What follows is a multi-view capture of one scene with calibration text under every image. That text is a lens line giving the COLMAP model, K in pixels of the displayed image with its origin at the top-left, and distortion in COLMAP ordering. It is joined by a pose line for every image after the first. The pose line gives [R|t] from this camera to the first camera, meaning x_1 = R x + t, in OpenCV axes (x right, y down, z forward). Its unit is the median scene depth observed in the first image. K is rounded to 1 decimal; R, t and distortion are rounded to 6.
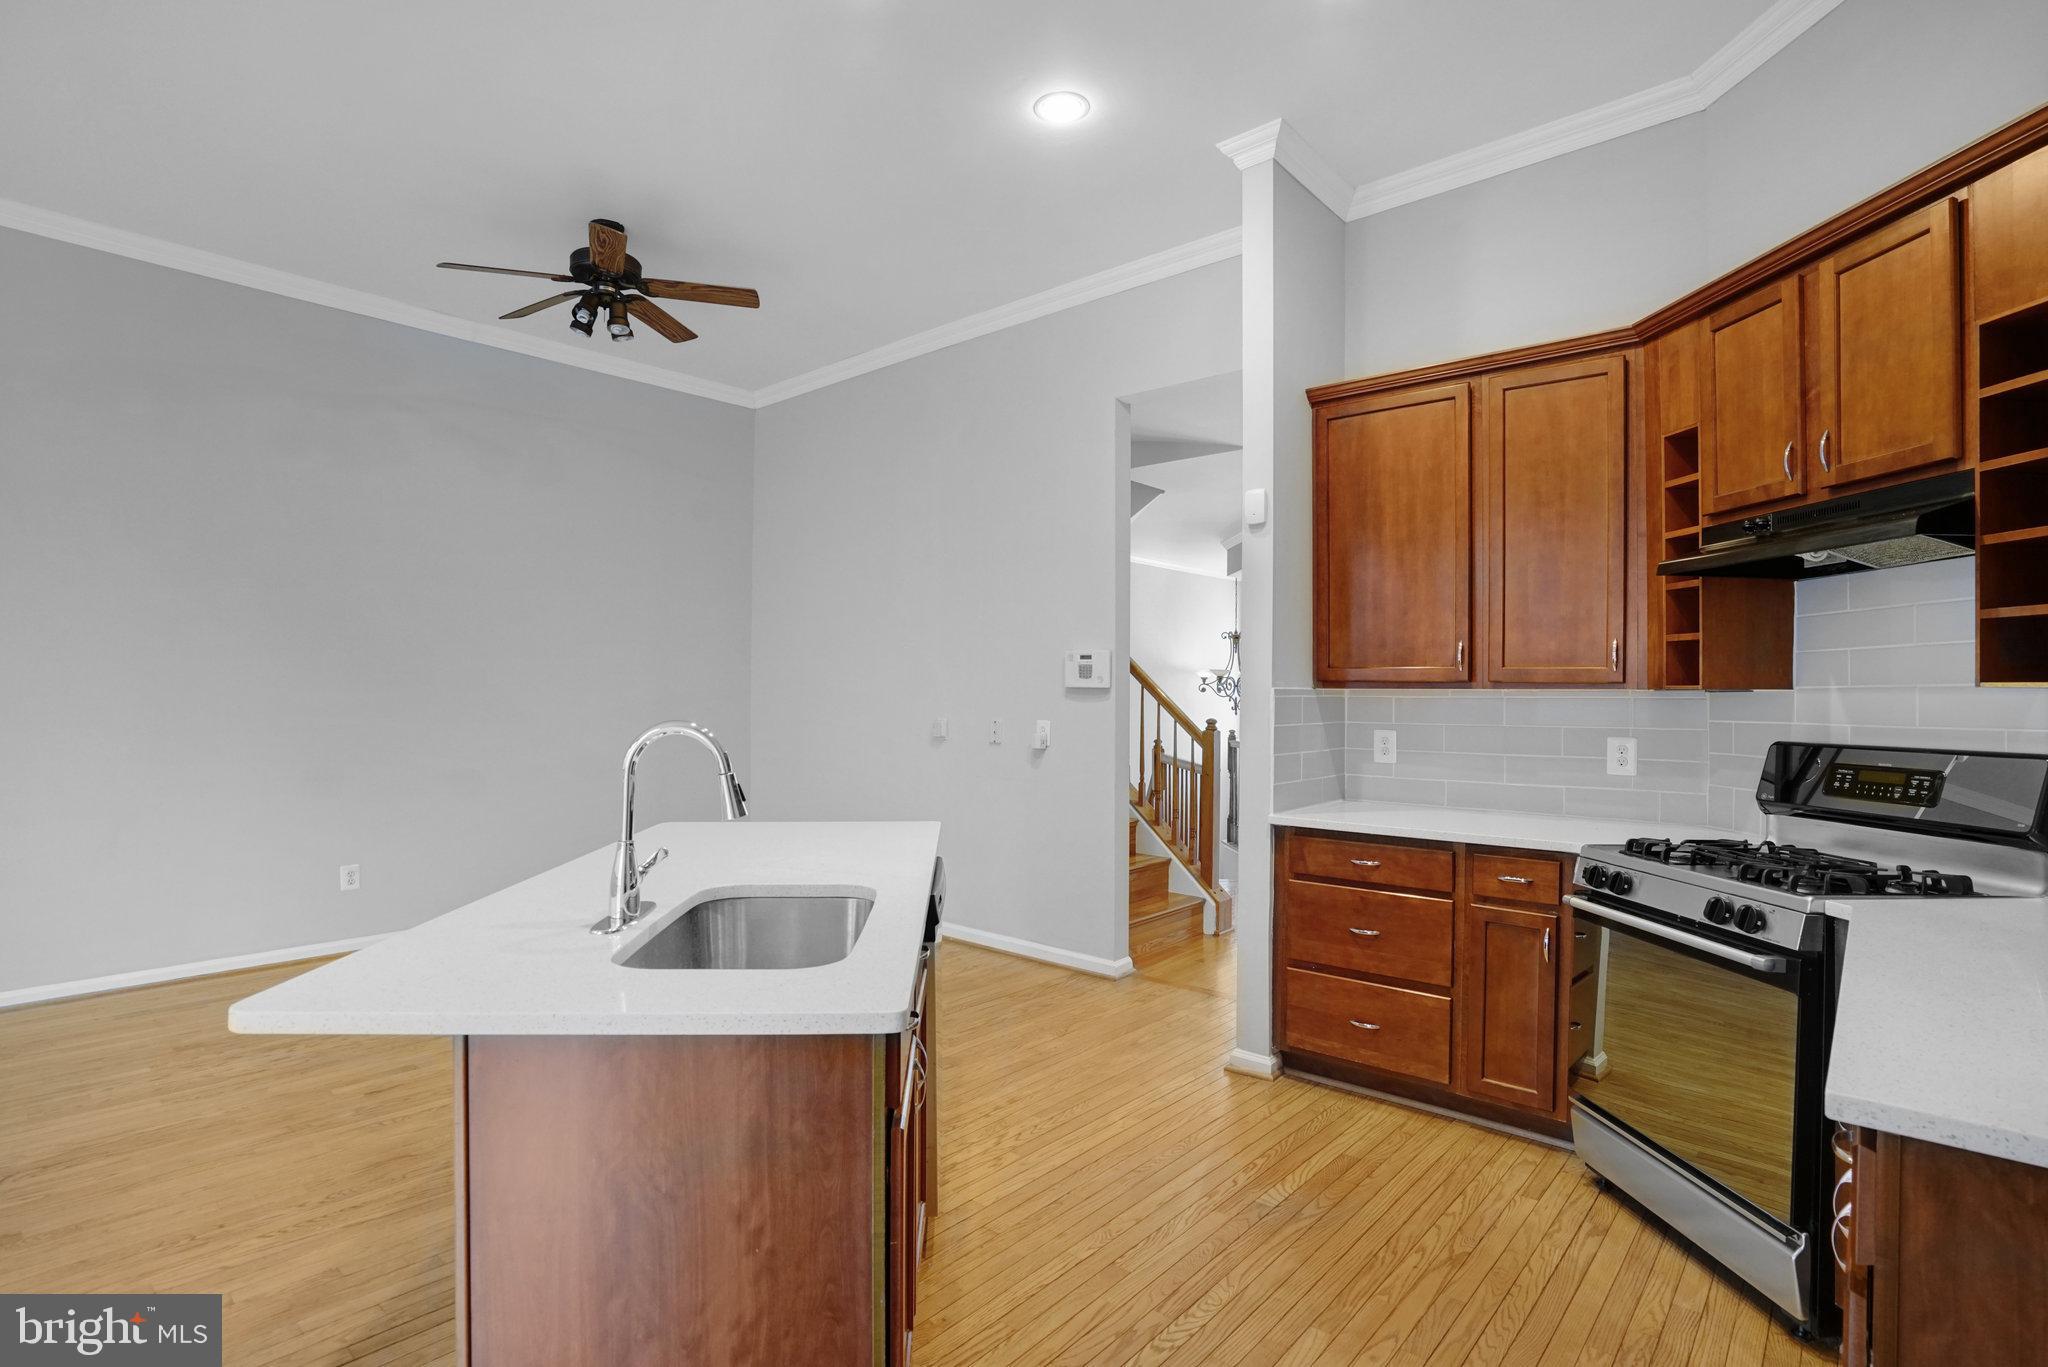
lens RADIAL K [[993.8, 0, 1031.7], [0, 993.8, 677.5], [0, 0, 1]] dist [-0.061288, 0.022229]
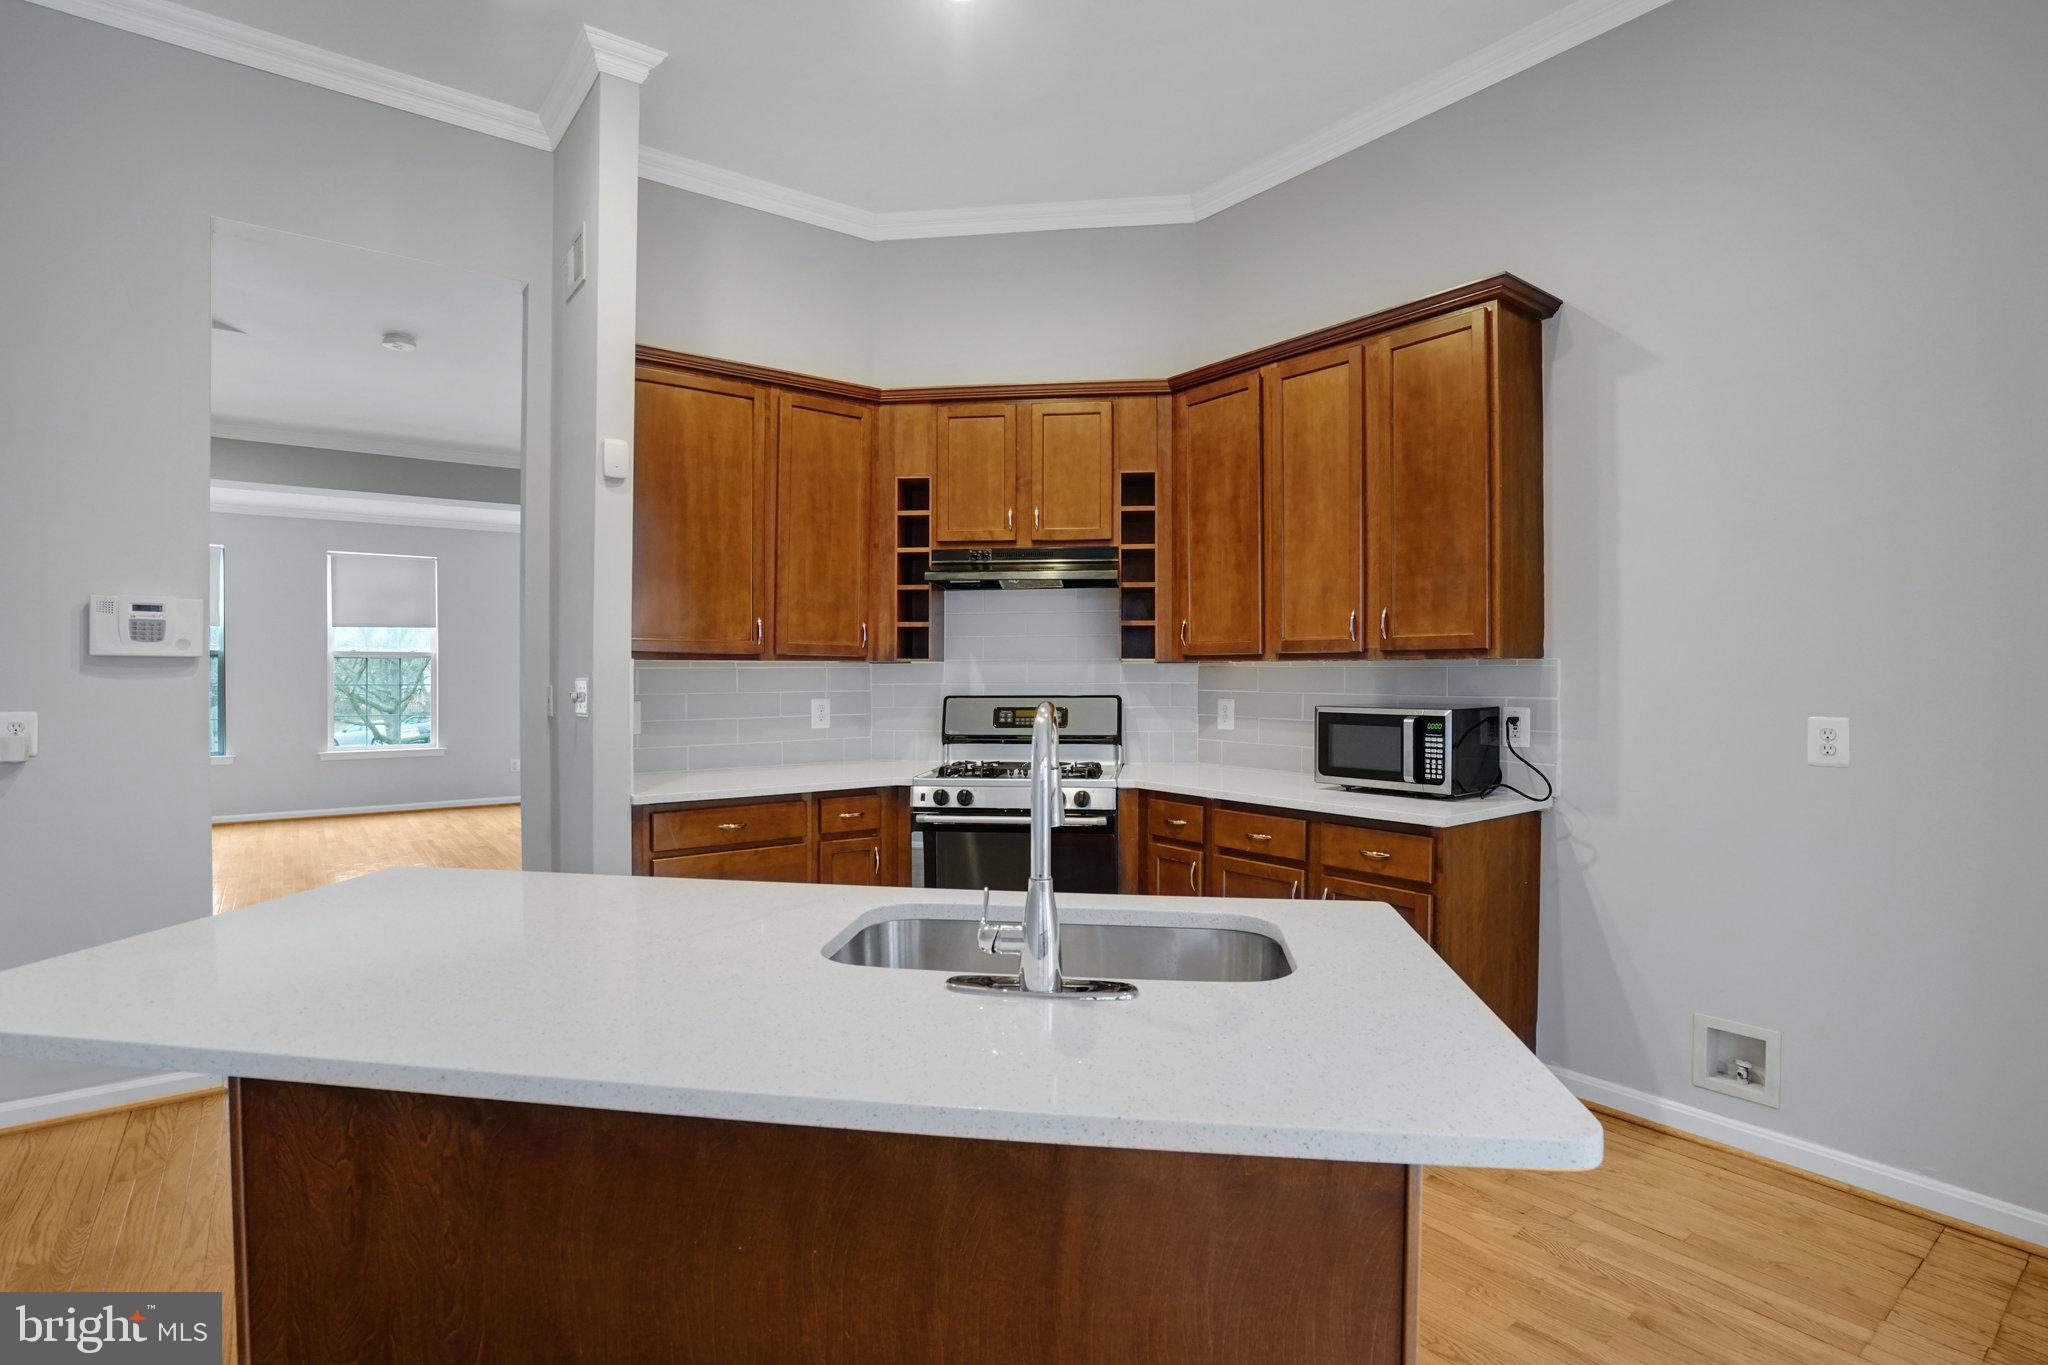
lens RADIAL K [[1024.3, 0, 1014.5], [0, 1024.3, 673.7], [0, 0, 1]] dist [-0.029614, 0.000365]
pose [[0.201883, -0.007370, 0.979382, -0.750644], [-0.013248, 0.999860, 0.010255, 0.012264], [-0.979320, -0.015045, 0.201757, 0.550149]]
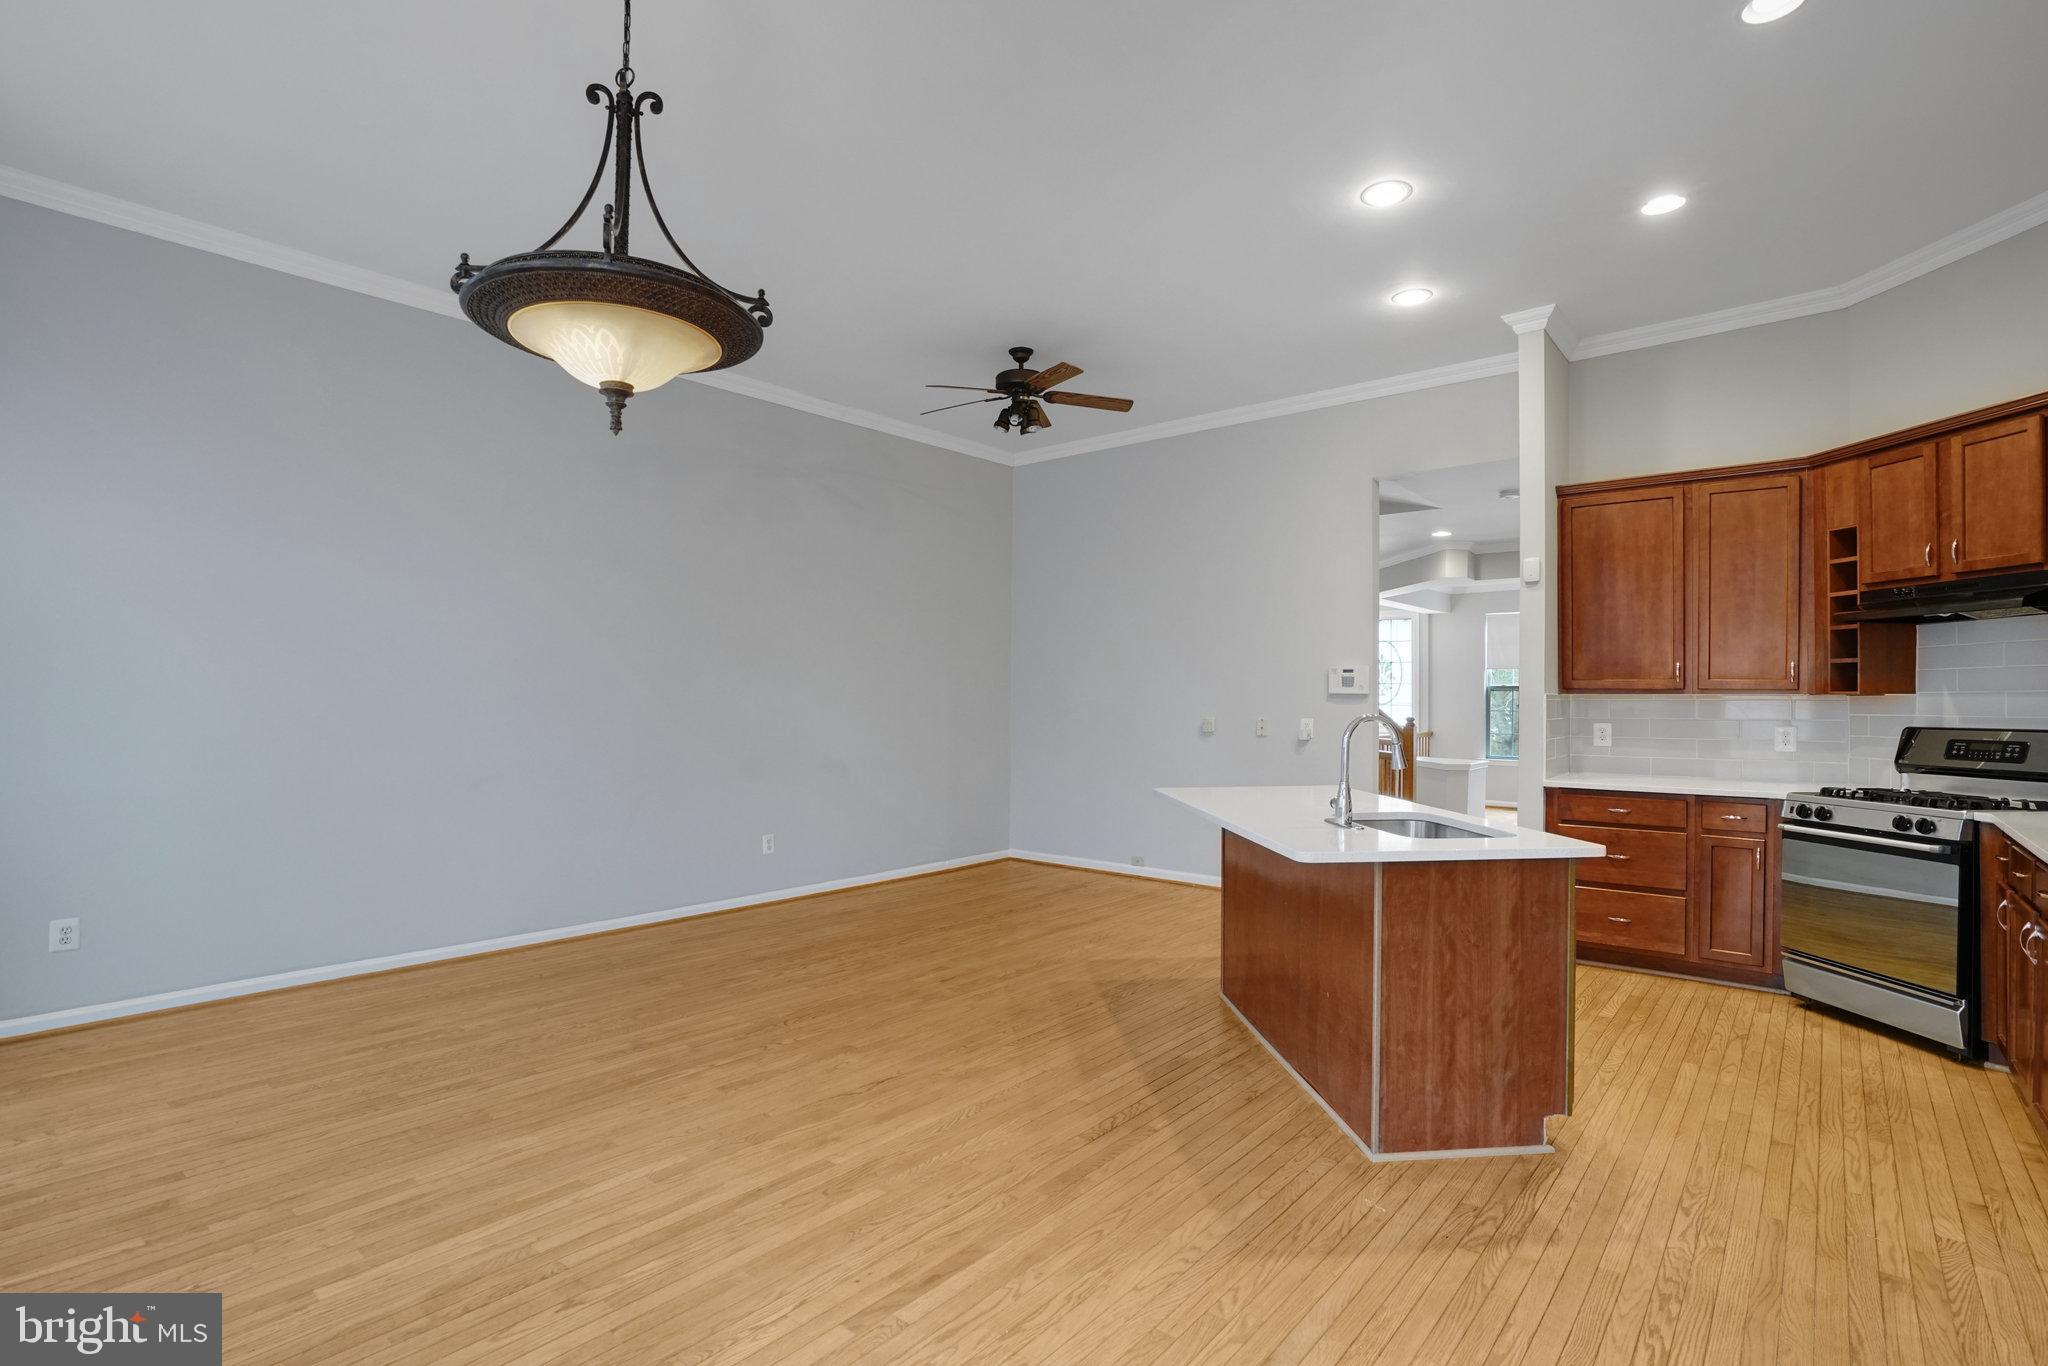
lens RADIAL K [[977.3, 0, 1024.0], [0, 977.3, 683.0], [0, 0, 1]] dist [-0.047529, 0.014596]
pose [[0.999779, -0.001856, 0.020920, -0.674375], [0.001864, 0.999998, -0.000365, -0.007574], [-0.020919, 0.000404, 0.999781, -0.496668]]
